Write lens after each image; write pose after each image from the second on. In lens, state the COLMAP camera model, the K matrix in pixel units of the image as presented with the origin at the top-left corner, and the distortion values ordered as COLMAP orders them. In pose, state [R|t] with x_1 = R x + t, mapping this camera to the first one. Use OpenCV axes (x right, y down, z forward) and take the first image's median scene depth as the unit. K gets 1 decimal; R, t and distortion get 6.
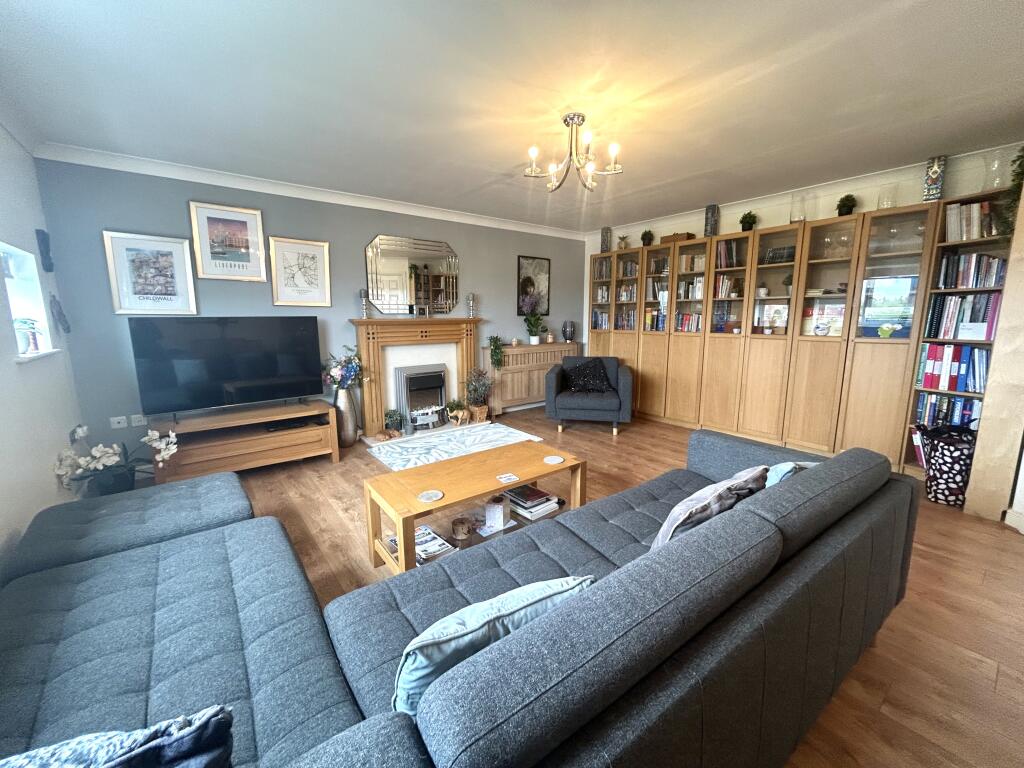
lens RADIAL K [[414.7, 0, 513.4], [0, 414.7, 384.3], [0, 0, 1]] dist [0.003628, -0.000058]
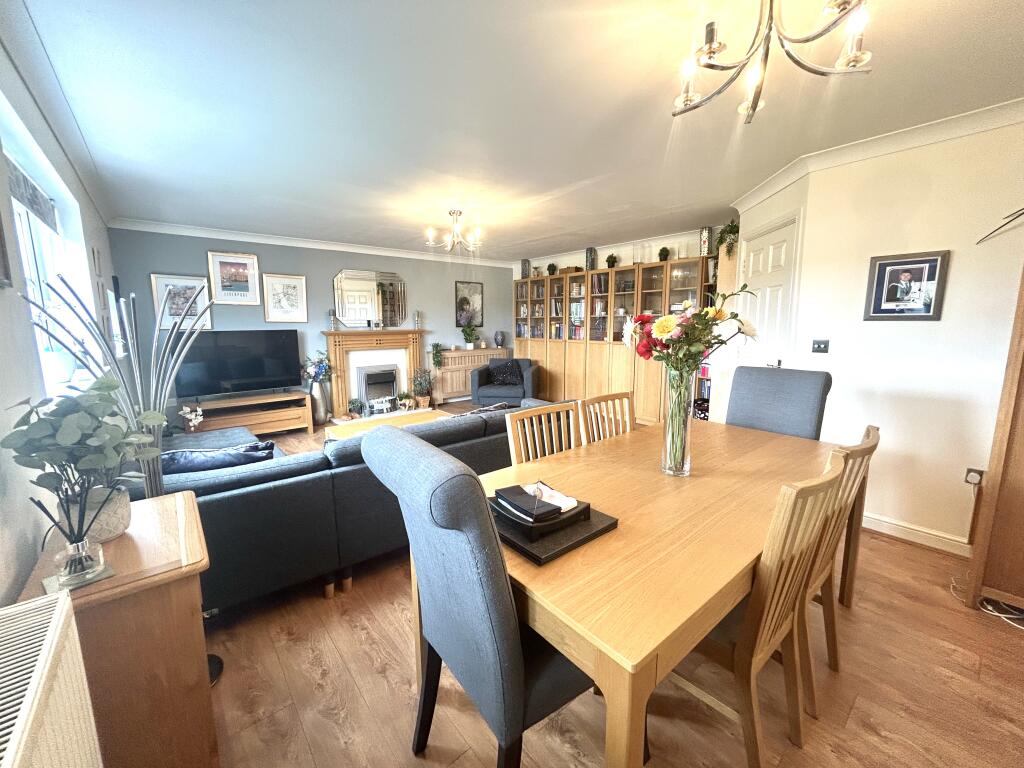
lens RADIAL K [[414.7, 0, 513.0], [0, 414.7, 383.2], [0, 0, 1]] dist [0.003628, -0.000058]
pose [[0.999194, -0.007676, 0.039413, 0.163749], [0.008387, 0.999805, -0.017895, 0.039762], [-0.039268, 0.018211, 0.999063, -0.351779]]
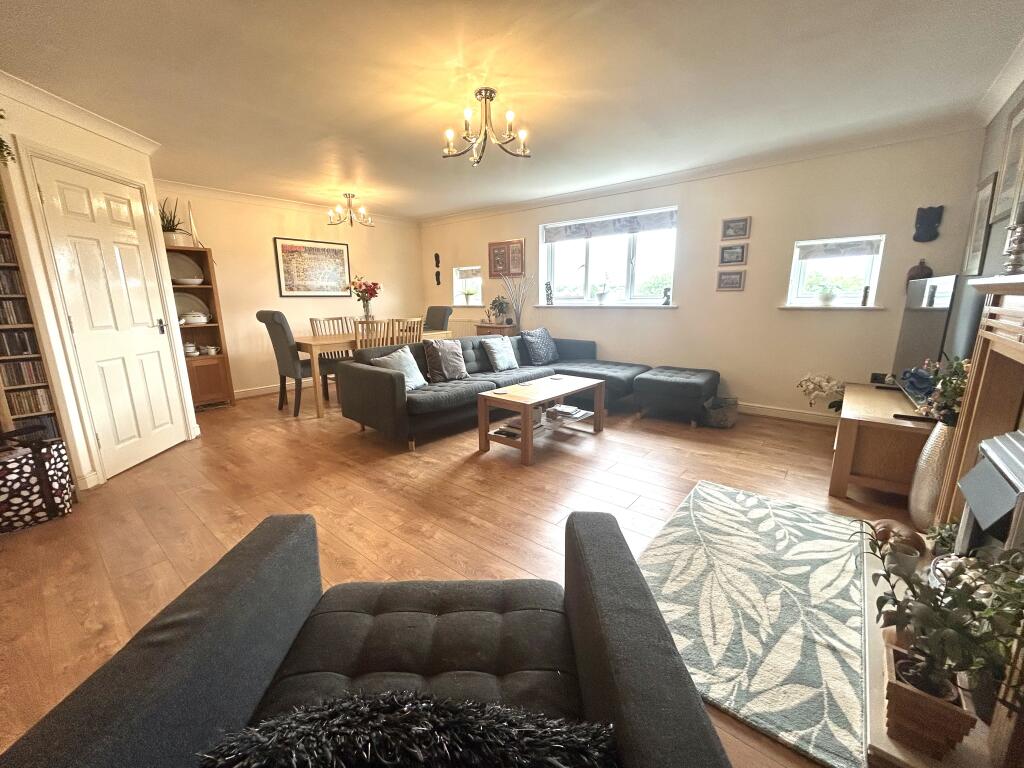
lens RADIAL K [[414.7, 0, 510.1], [0, 414.7, 384.2], [0, 0, 1]] dist [0.003628, -0.000058]
pose [[-0.978224, 0.059851, -0.198735, 0.182127], [-0.016472, 0.932113, 0.361792, -0.183634], [0.206897, 0.357187, -0.910830, 1.199504]]
